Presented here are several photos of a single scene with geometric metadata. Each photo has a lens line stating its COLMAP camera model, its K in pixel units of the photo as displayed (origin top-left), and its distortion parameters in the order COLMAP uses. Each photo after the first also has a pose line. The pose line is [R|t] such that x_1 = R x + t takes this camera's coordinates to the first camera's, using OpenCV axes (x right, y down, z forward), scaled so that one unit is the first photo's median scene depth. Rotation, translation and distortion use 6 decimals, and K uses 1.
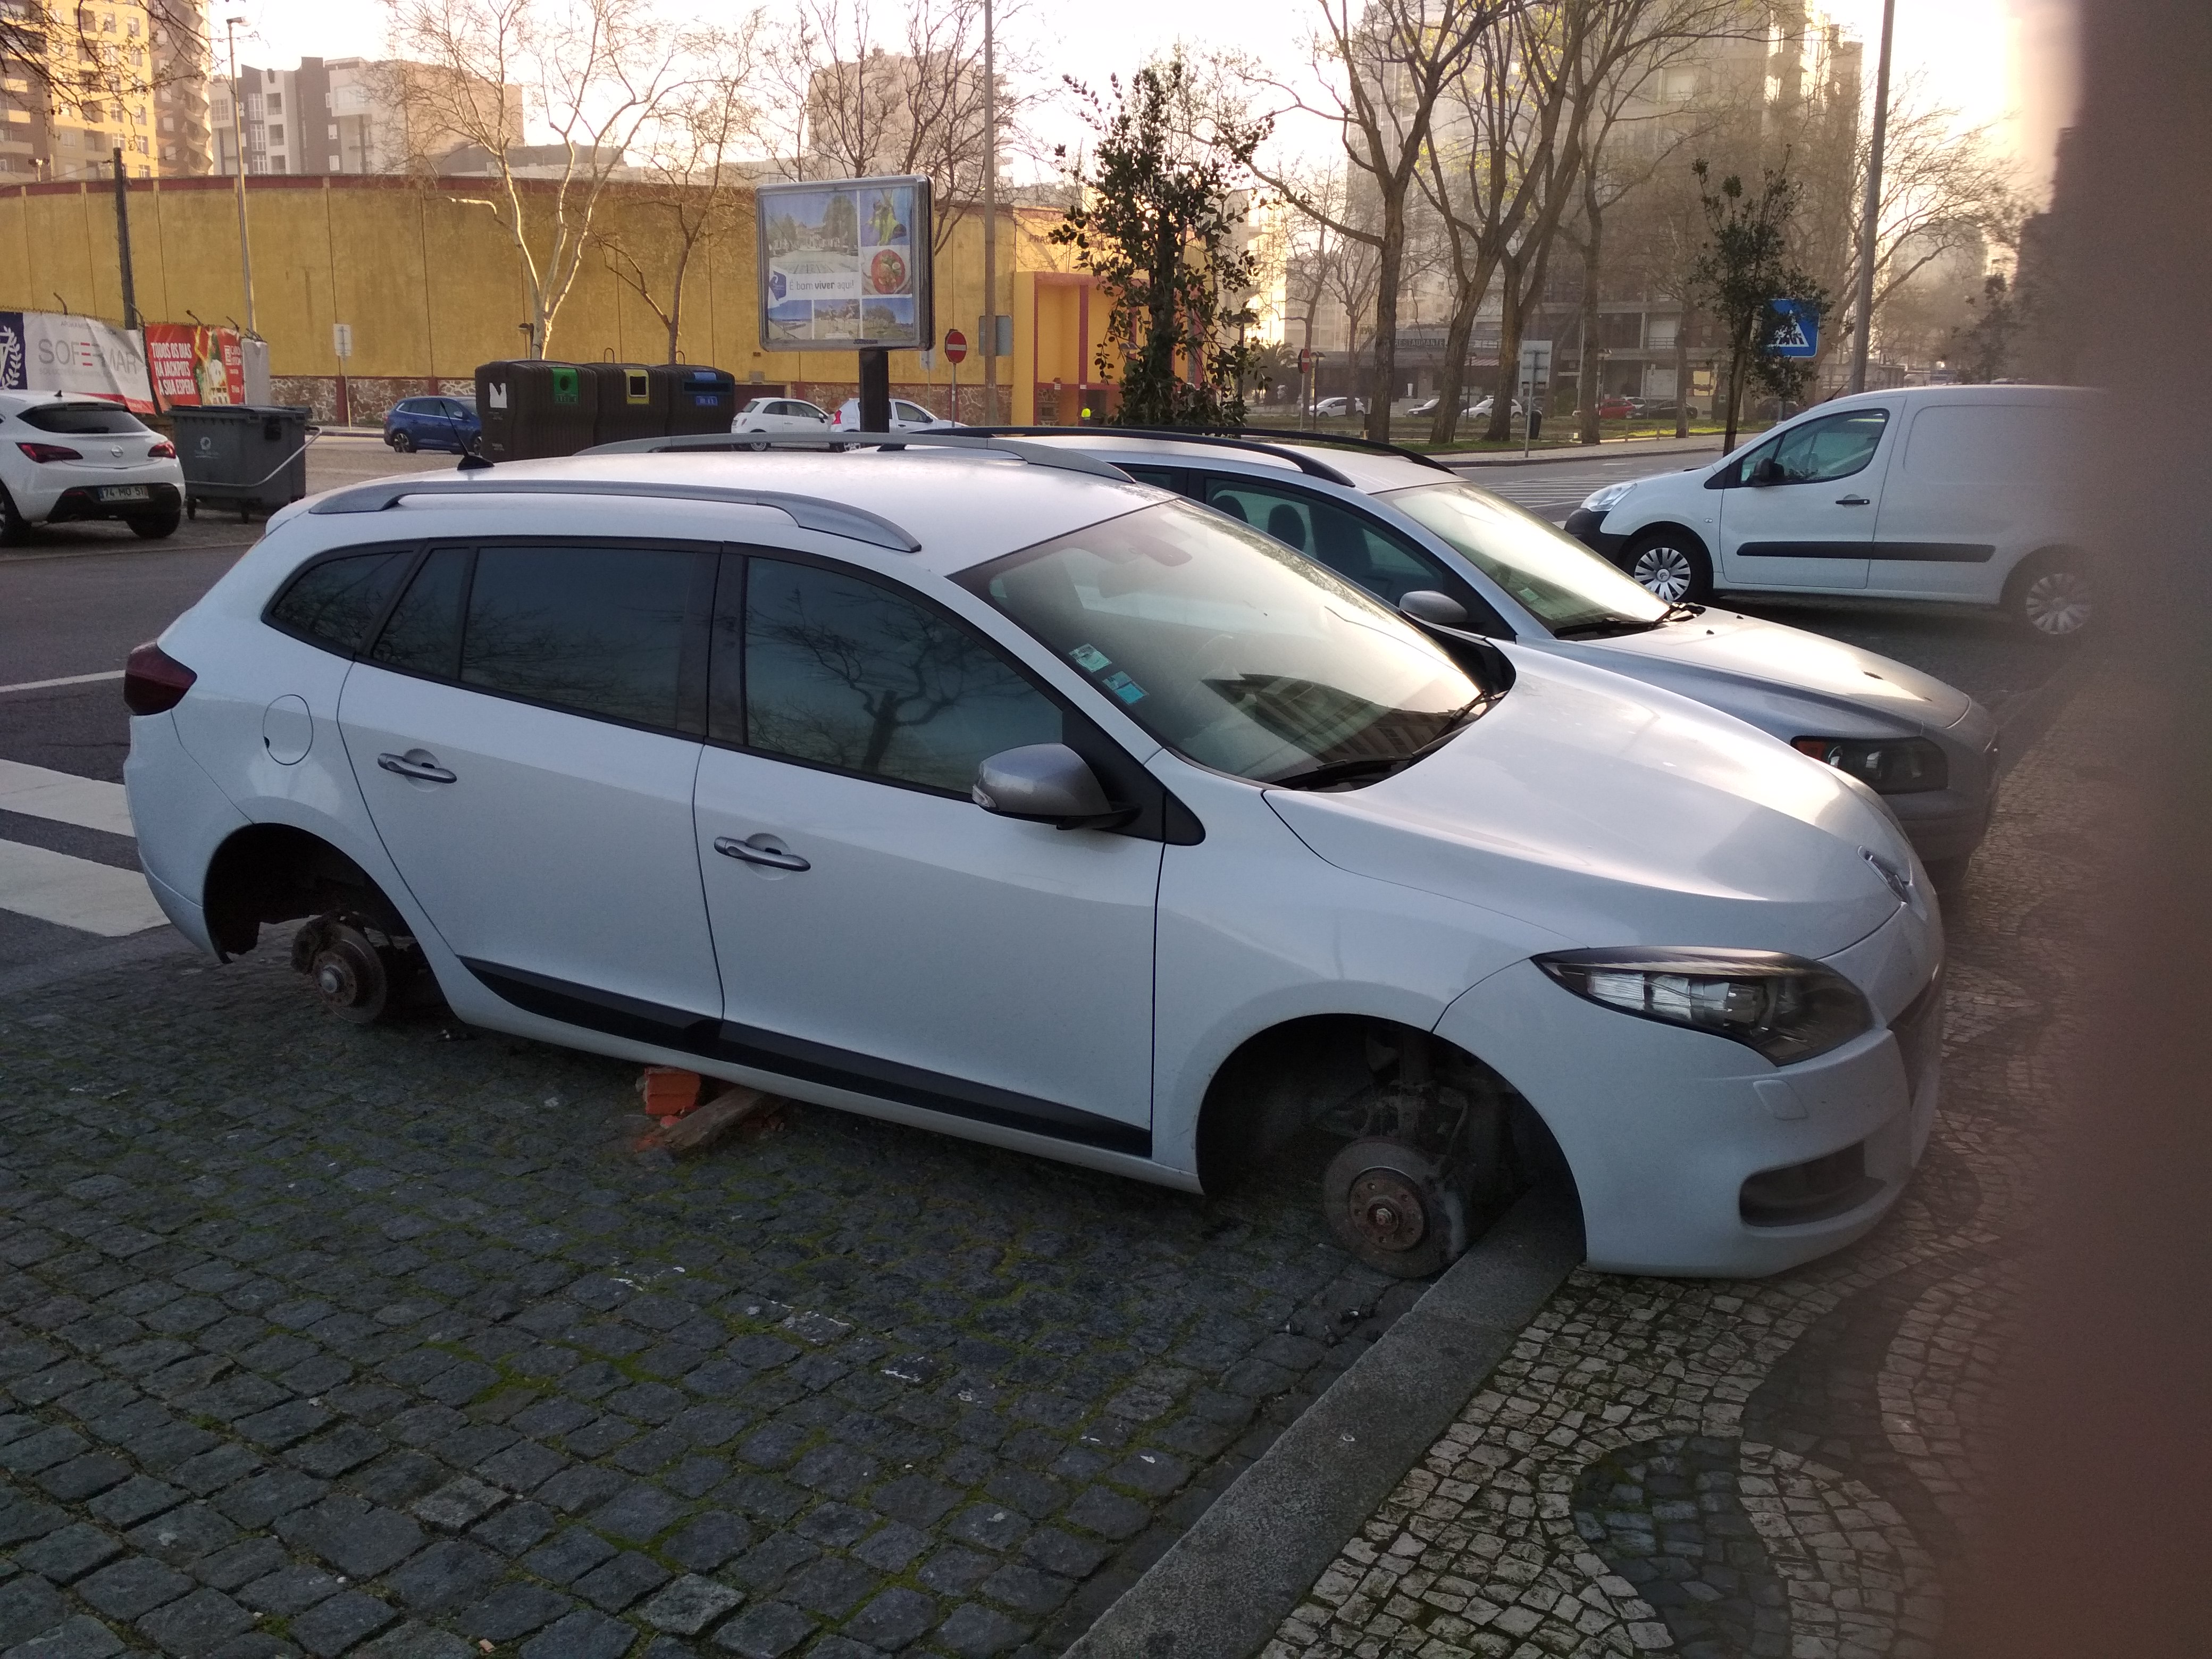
lens RADIAL K [[1903.4, 0, 1109.3], [0, 1903.4, 811.5], [0, 0, 1]] dist [0.137597, -0.238097]
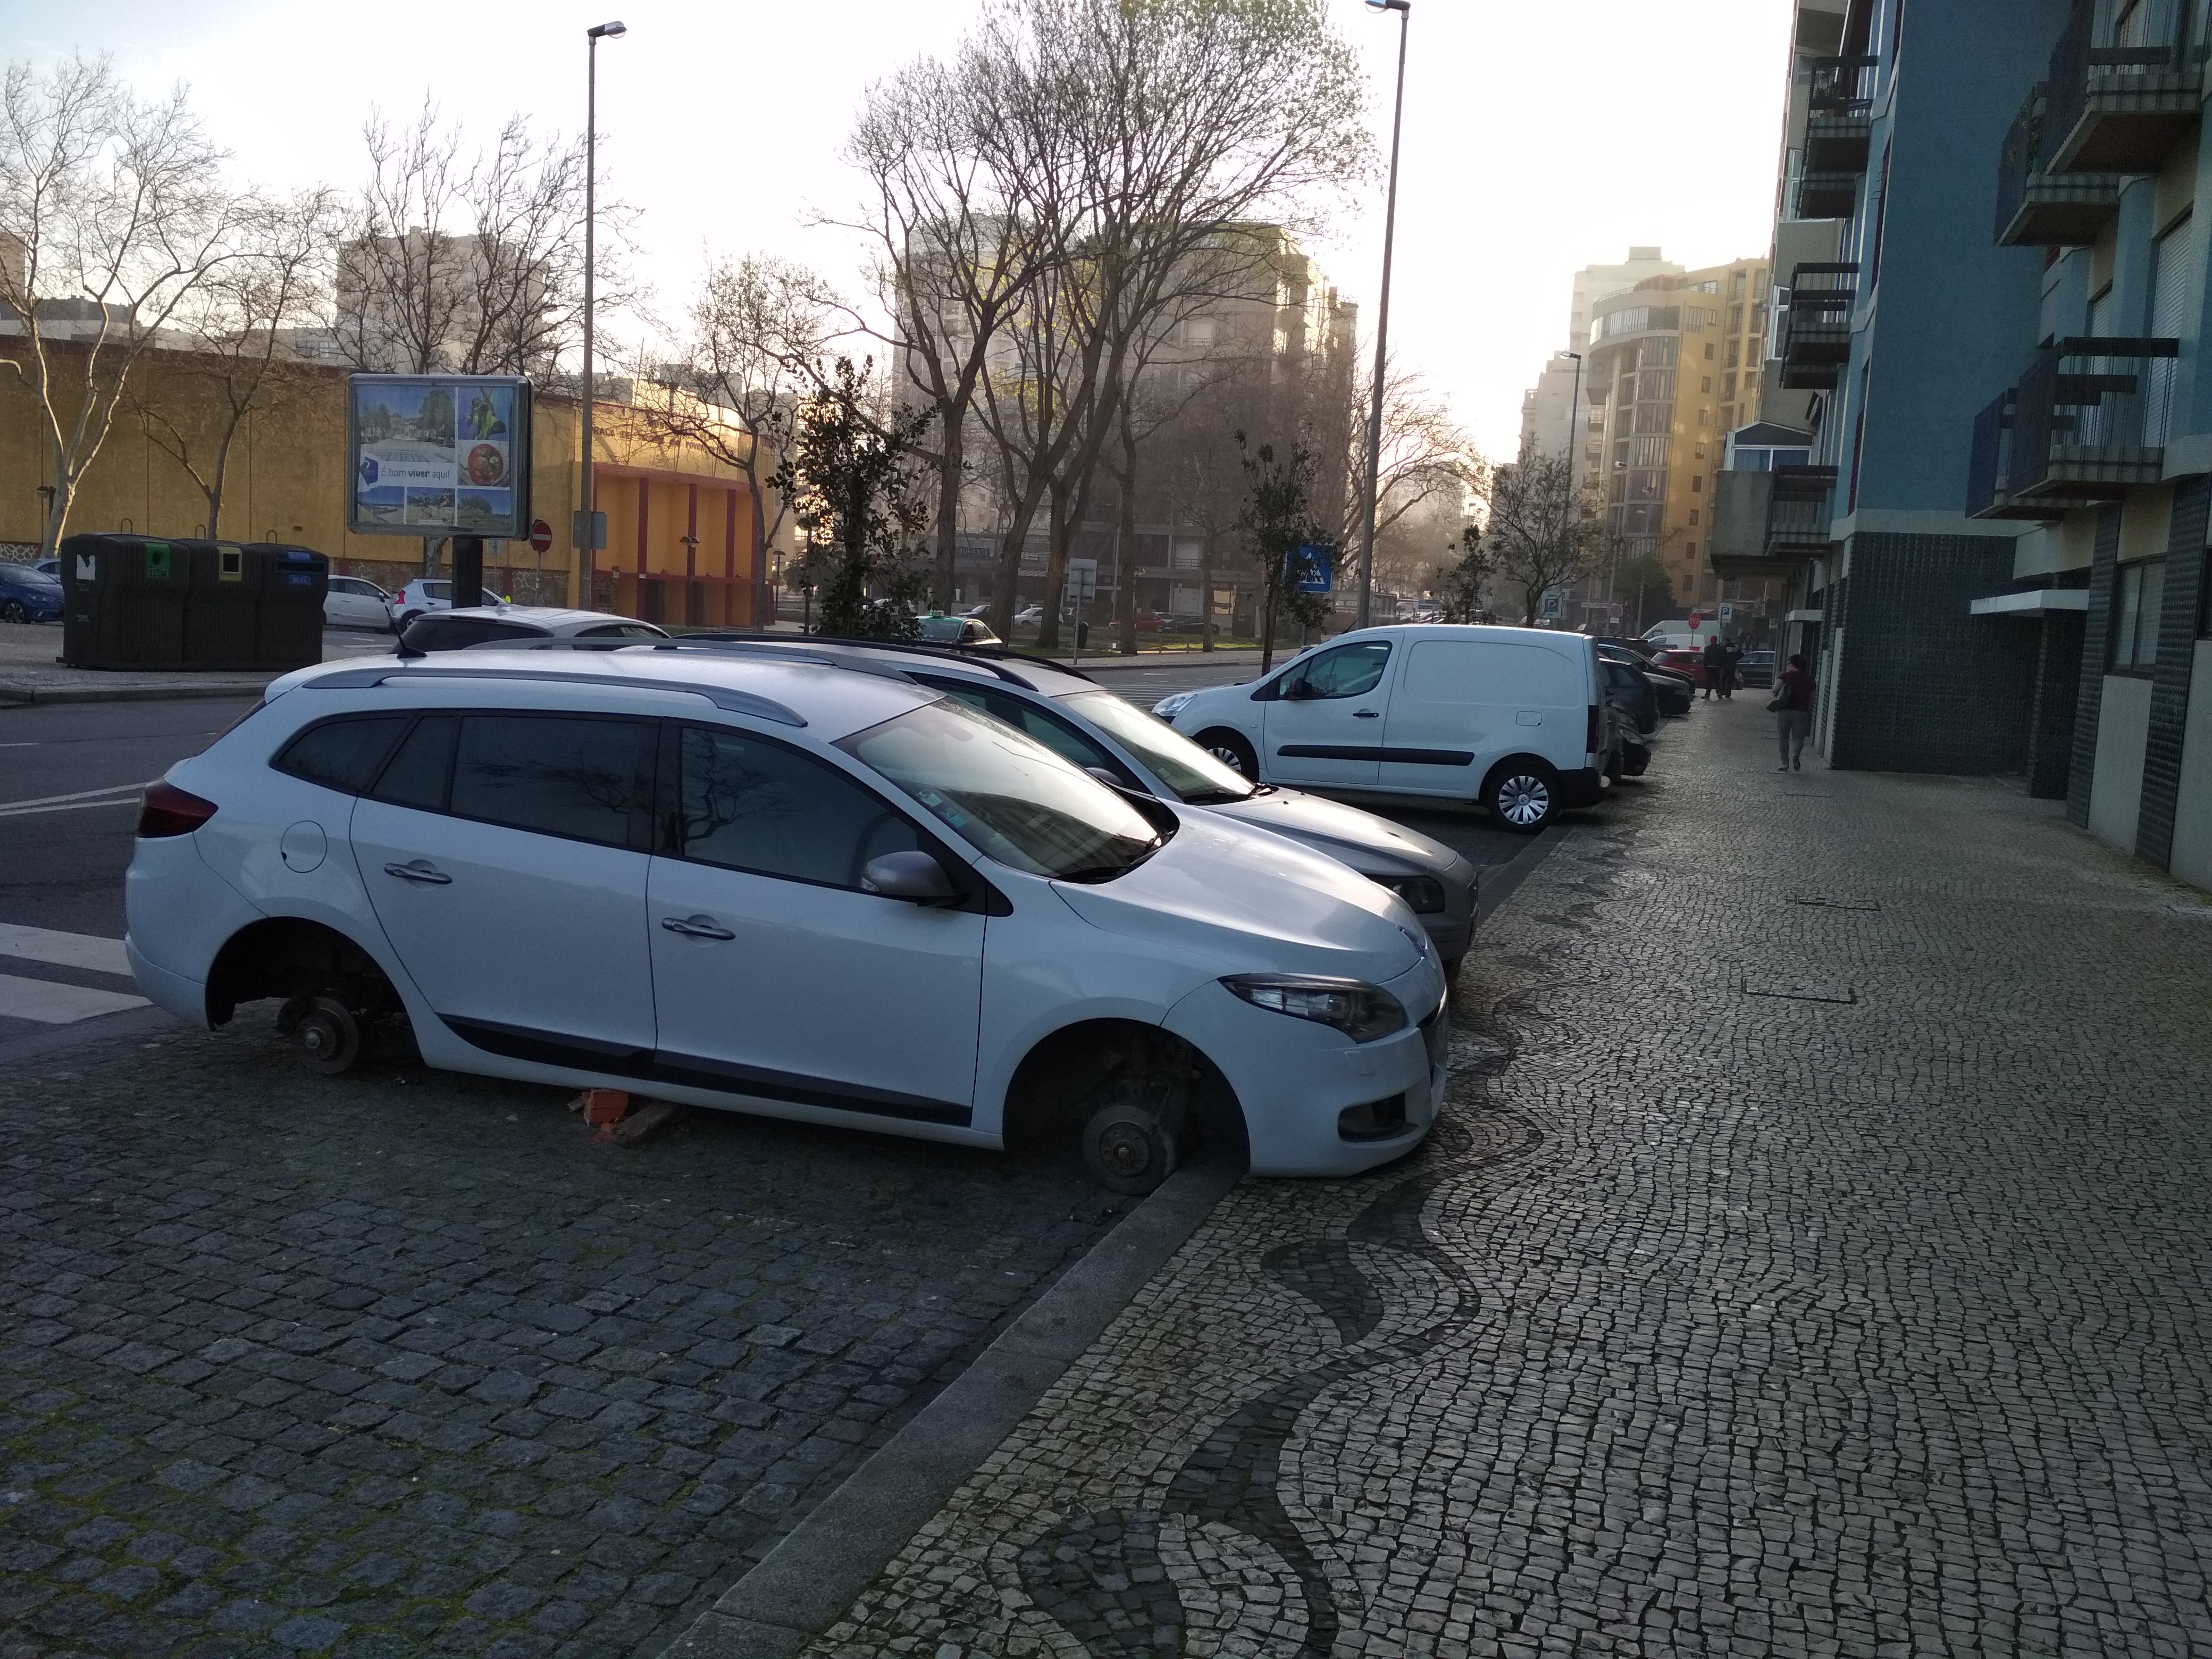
lens RADIAL K [[1904.5, 0, 1106.0], [0, 1904.5, 829.5], [0, 0, 1]] dist [0.214449, -0.322099]
pose [[0.972505, 0.013503, 0.232492, -0.130457], [0.007896, 0.995832, -0.090869, 0.048596], [-0.232750, 0.090206, 0.968344, -0.294715]]
